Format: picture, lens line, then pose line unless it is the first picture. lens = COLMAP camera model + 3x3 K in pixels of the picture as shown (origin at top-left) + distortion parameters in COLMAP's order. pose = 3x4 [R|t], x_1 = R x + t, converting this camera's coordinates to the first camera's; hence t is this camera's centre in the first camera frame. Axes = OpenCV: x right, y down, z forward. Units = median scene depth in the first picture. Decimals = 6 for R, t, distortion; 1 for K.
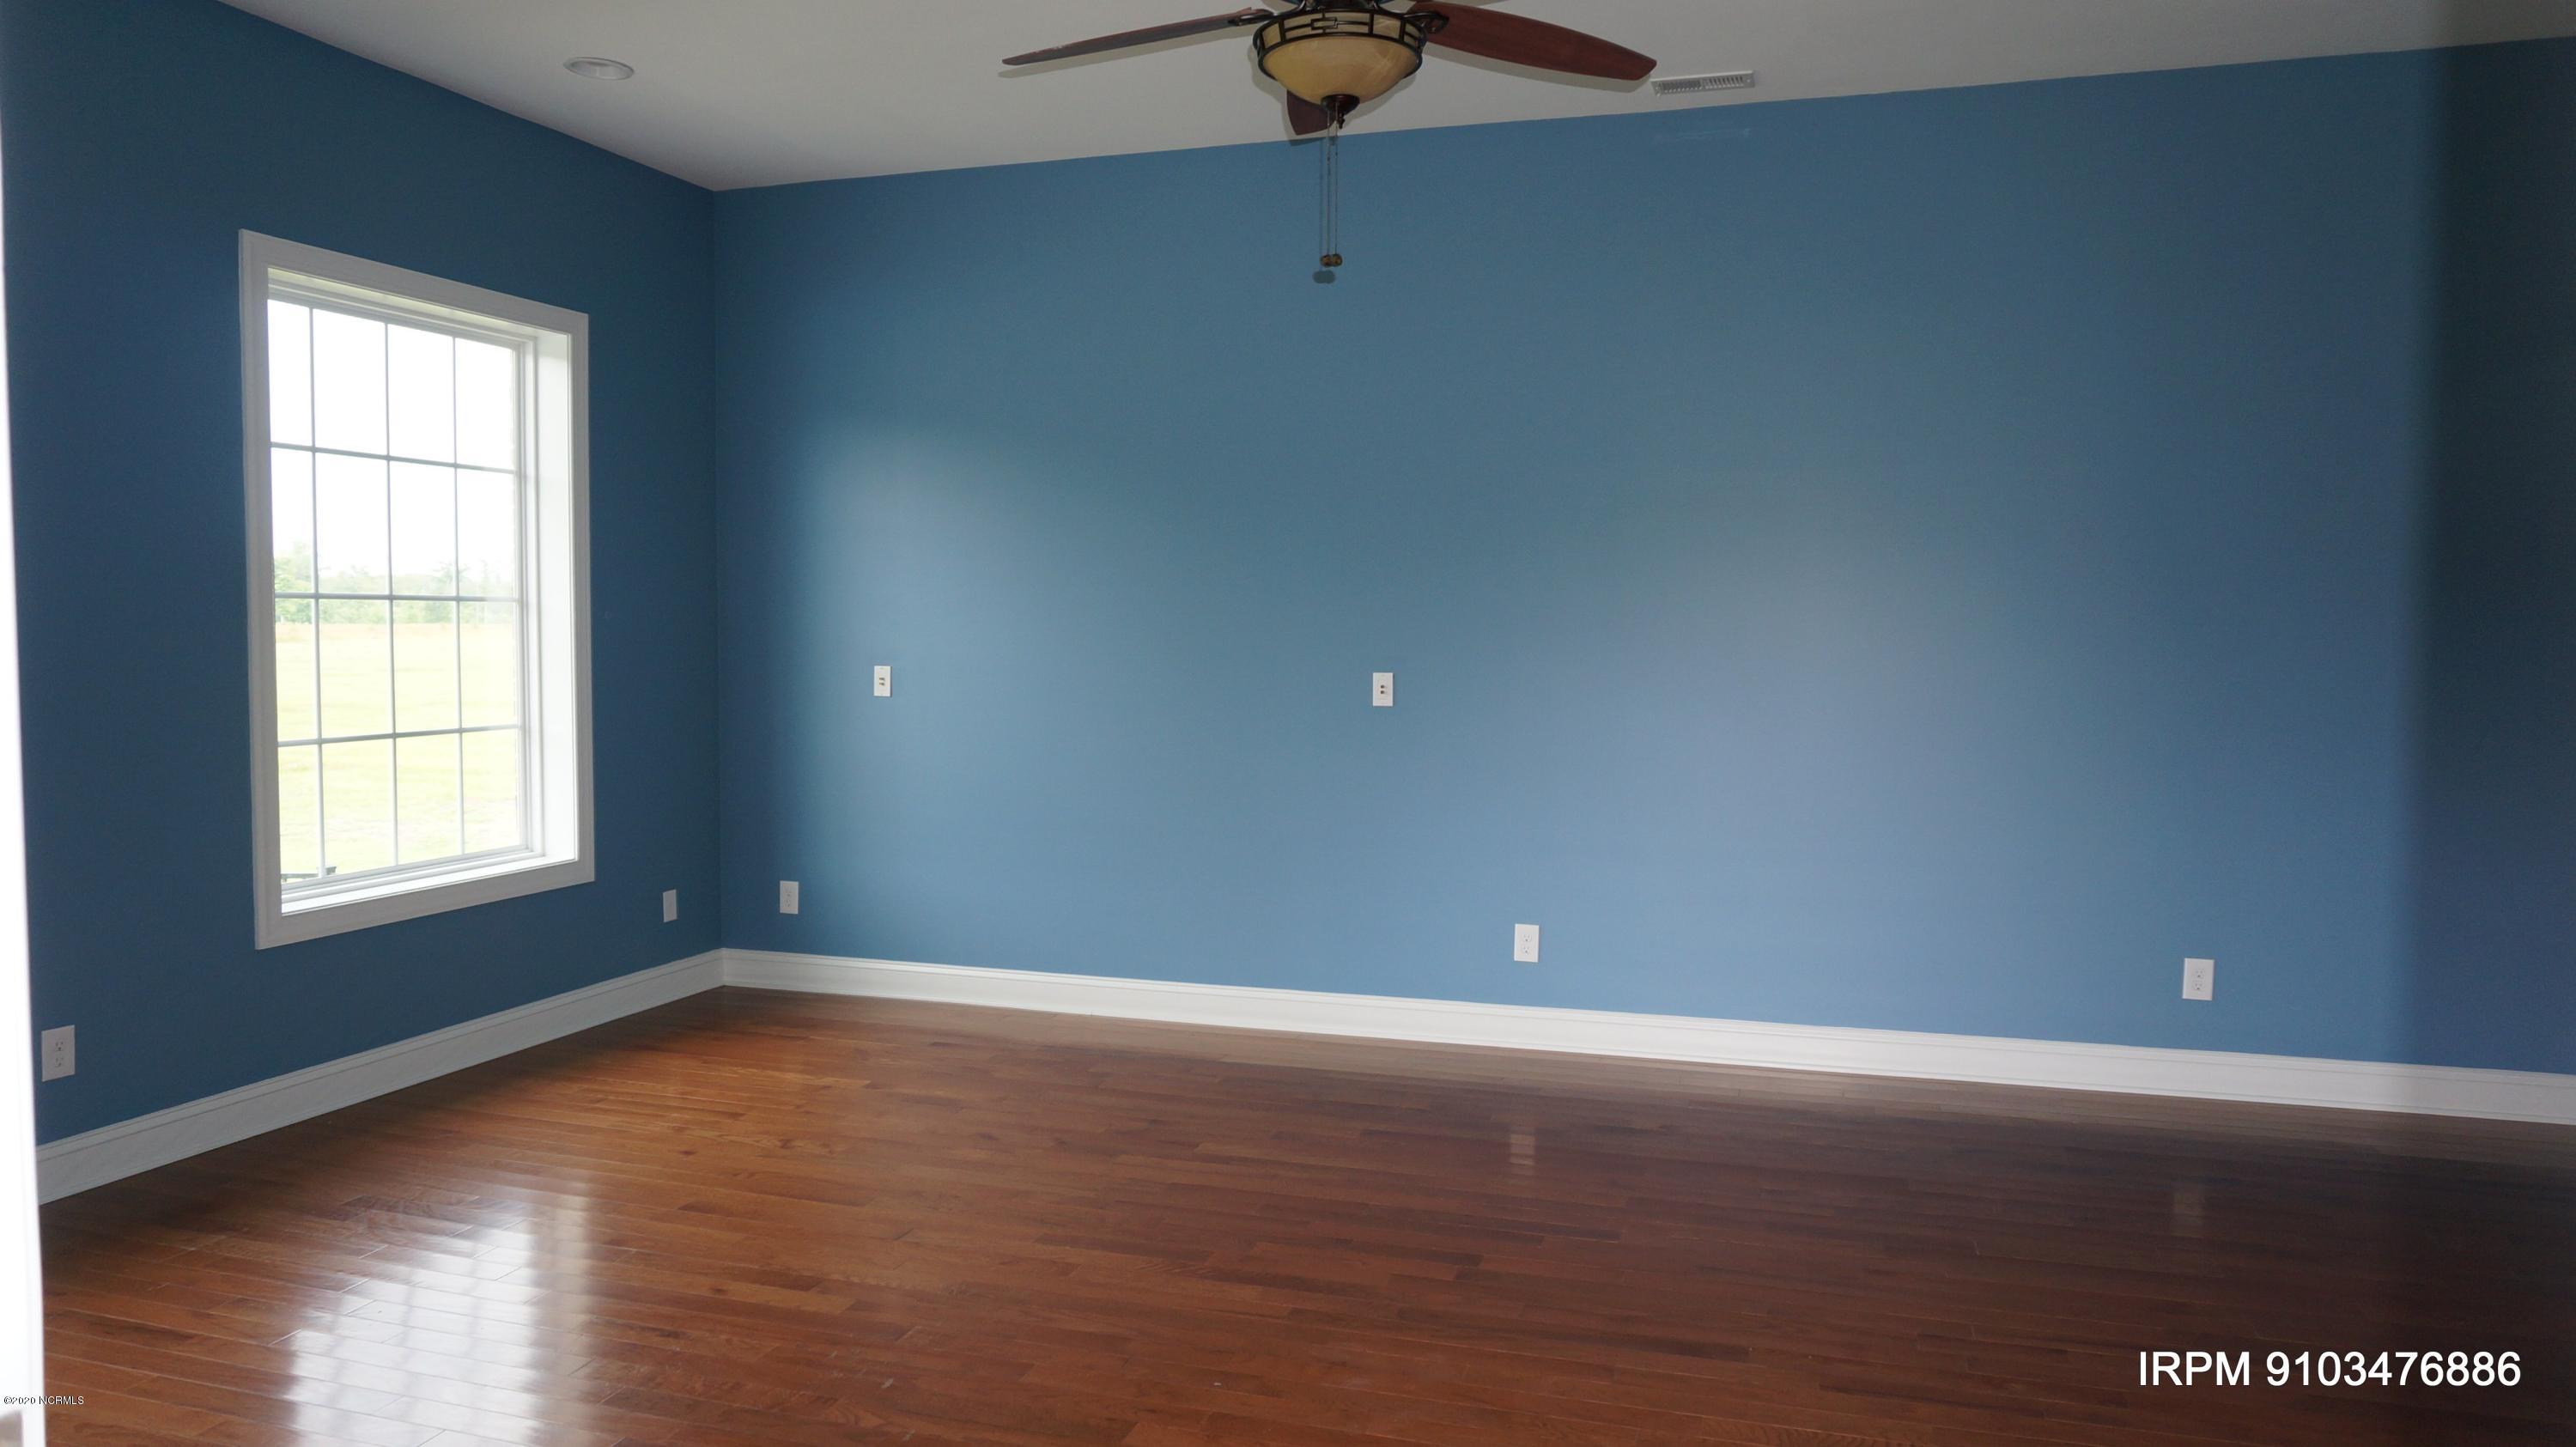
lens RADIAL K [[1753.1, 0, 1289.4], [0, 1753.1, 712.8], [0, 0, 1]] dist [-0.034086, 0.035221]
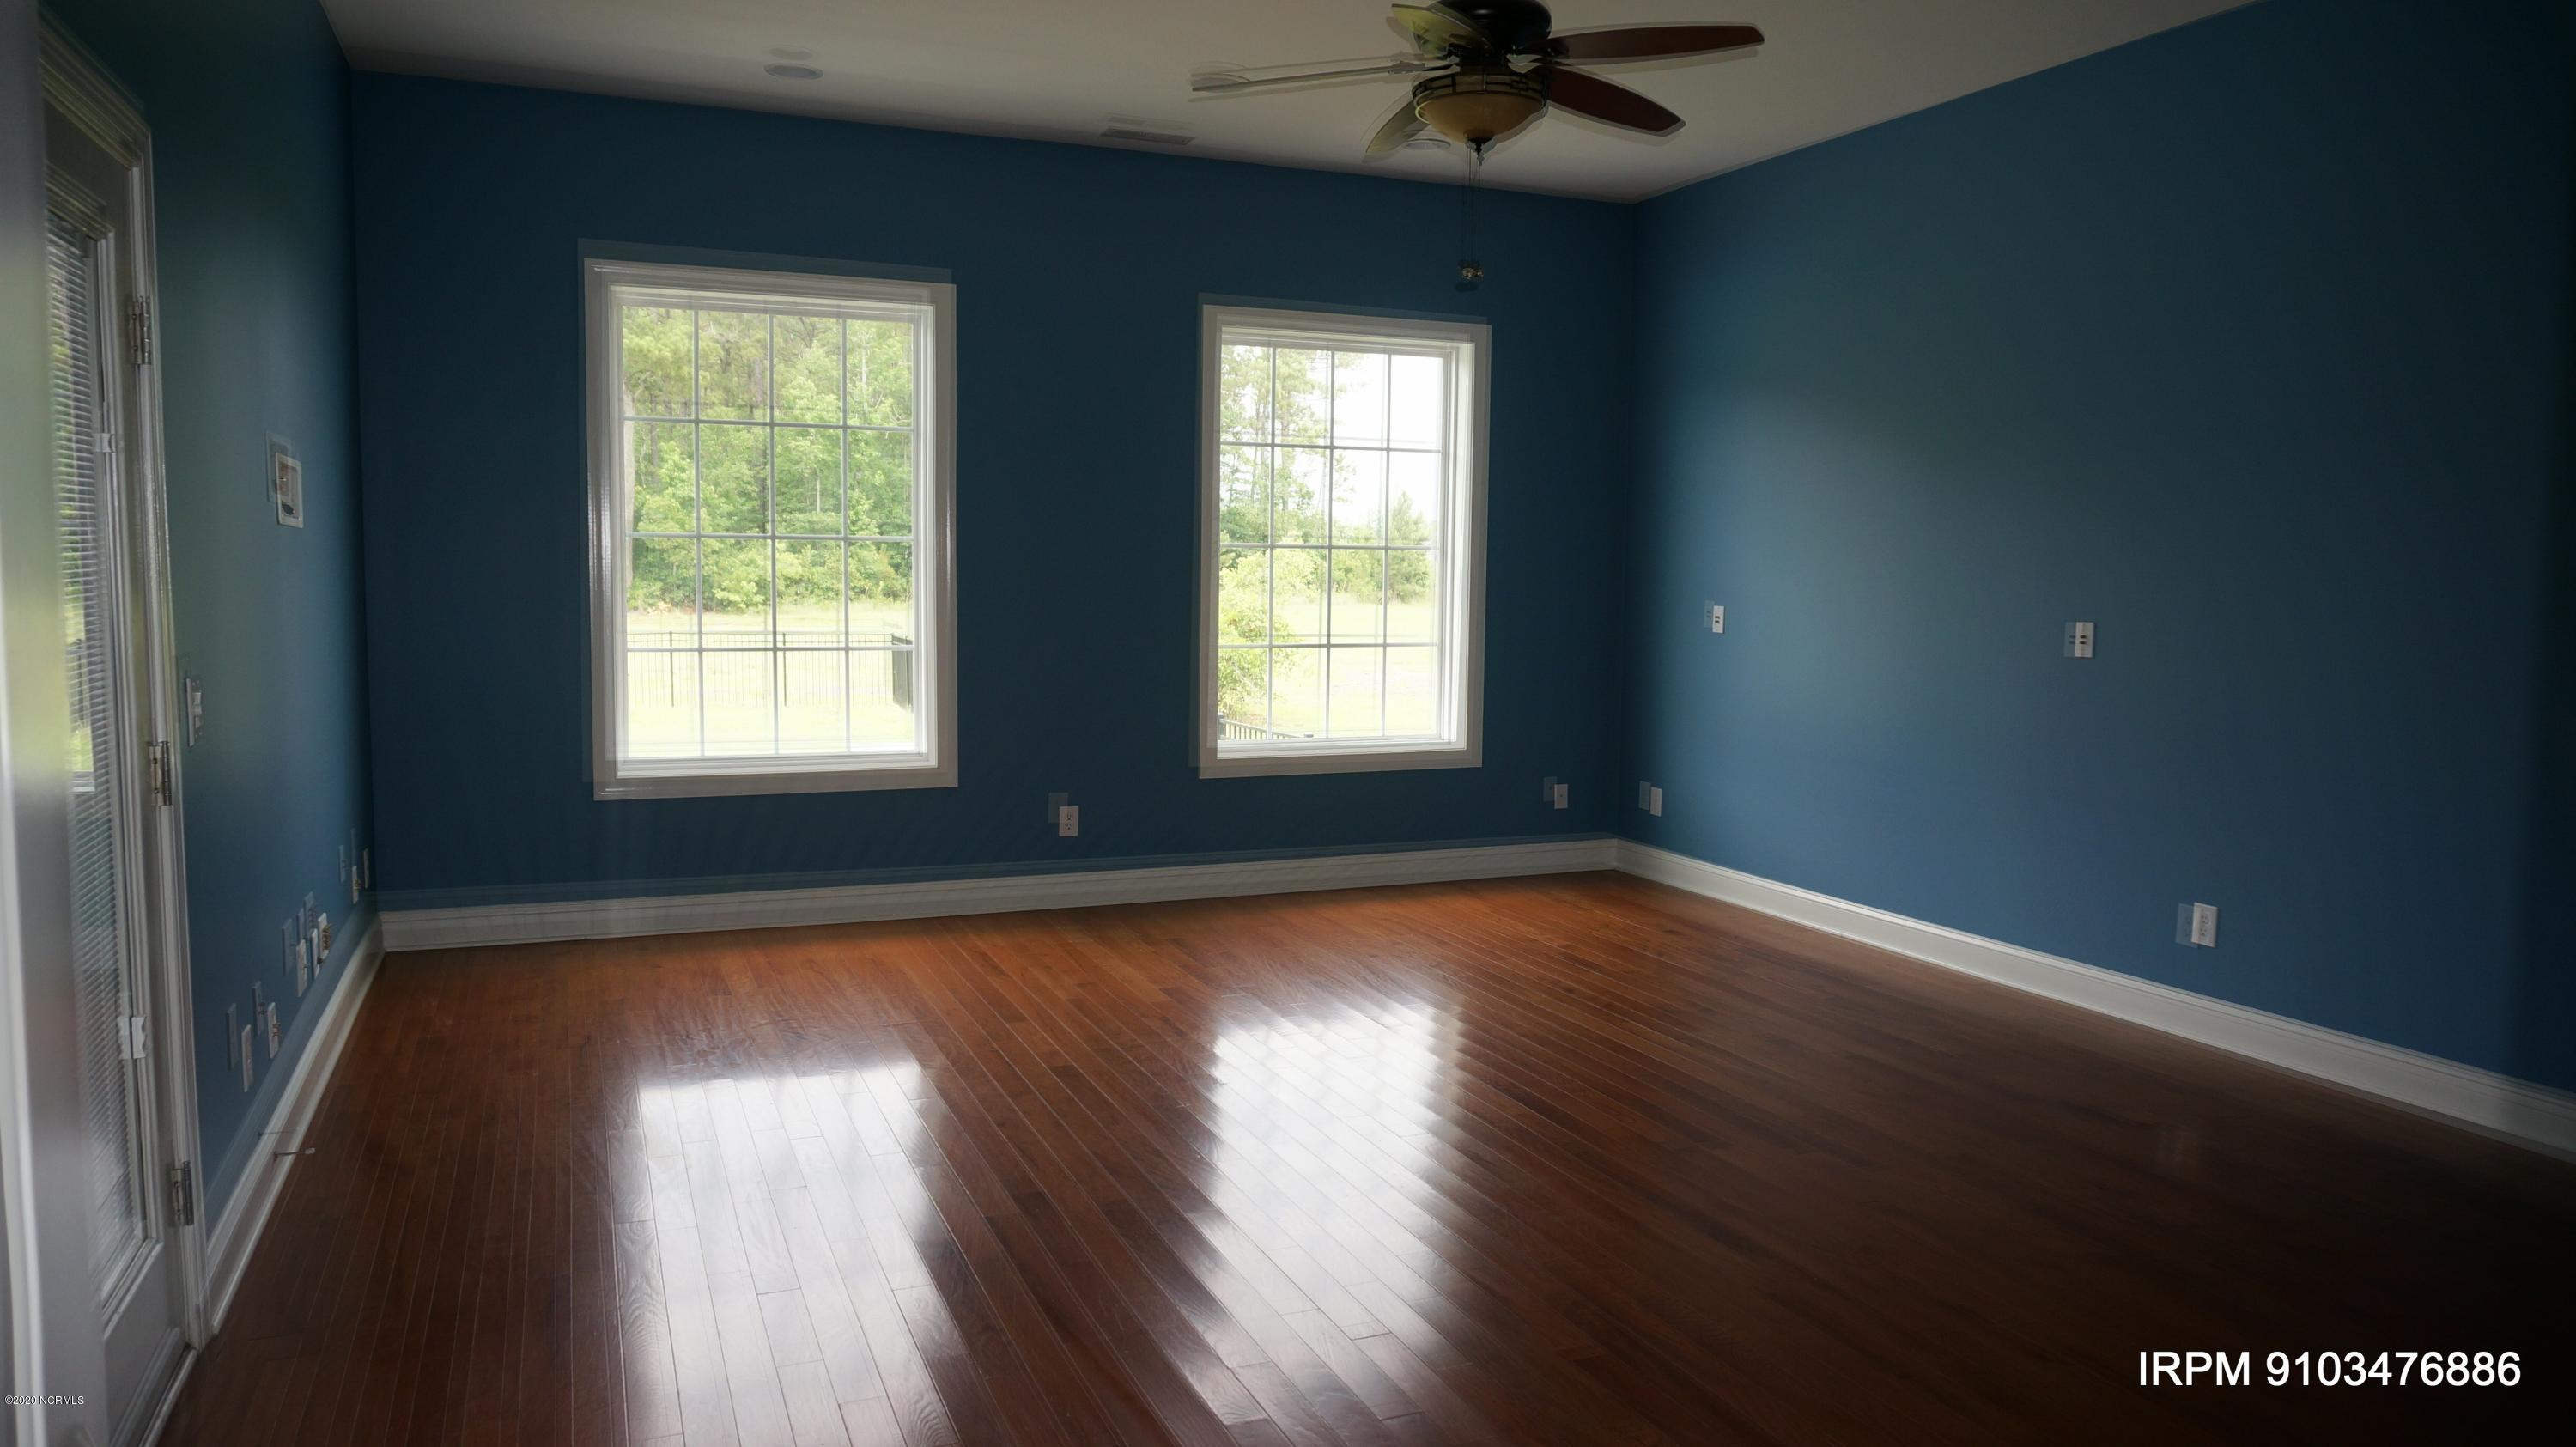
lens RADIAL K [[1753.1, 0, 1289.4], [0, 1753.1, 712.8], [0, 0, 1]] dist [-0.034086, 0.035221]
pose [[0.643277, 0.067187, -0.762680, 0.510214], [-0.045576, 0.997736, 0.049454, -0.000884], [0.764276, 0.002947, 0.644882, 0.054721]]
